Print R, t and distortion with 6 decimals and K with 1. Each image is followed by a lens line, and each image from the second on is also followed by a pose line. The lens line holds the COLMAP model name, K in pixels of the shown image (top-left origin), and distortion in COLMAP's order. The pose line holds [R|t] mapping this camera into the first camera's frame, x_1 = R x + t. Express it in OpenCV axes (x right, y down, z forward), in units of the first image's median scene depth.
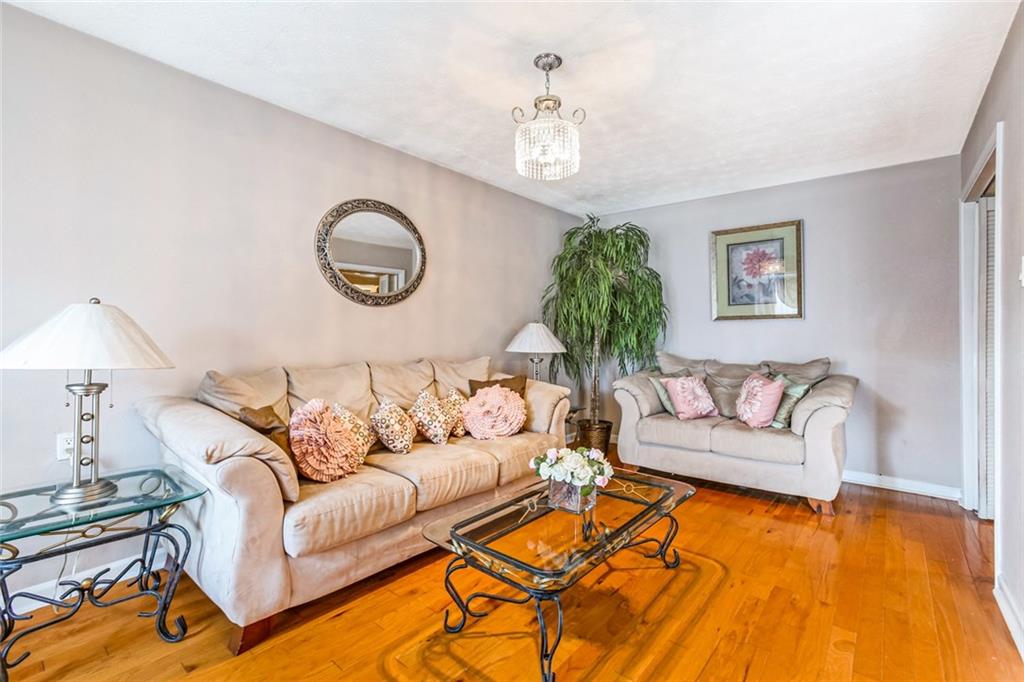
lens RADIAL K [[461.5, 0, 511.4], [0, 461.5, 344.5], [0, 0, 1]] dist [-0.019767, 0.001226]
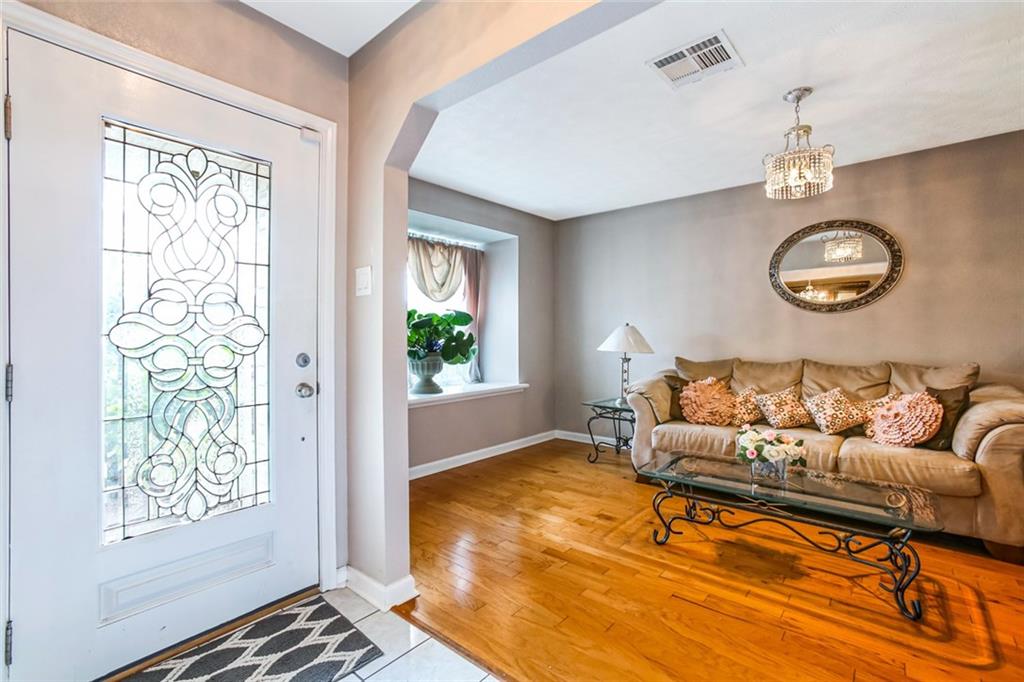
lens RADIAL K [[461.5, 0, 515.0], [0, 461.5, 334.5], [0, 0, 1]] dist [-0.019767, 0.001226]
pose [[0.021261, 0.003755, -0.999767, 1.287758], [-0.007903, 0.999962, 0.003587, -0.037800], [0.999743, 0.007825, 0.021290, 0.272394]]
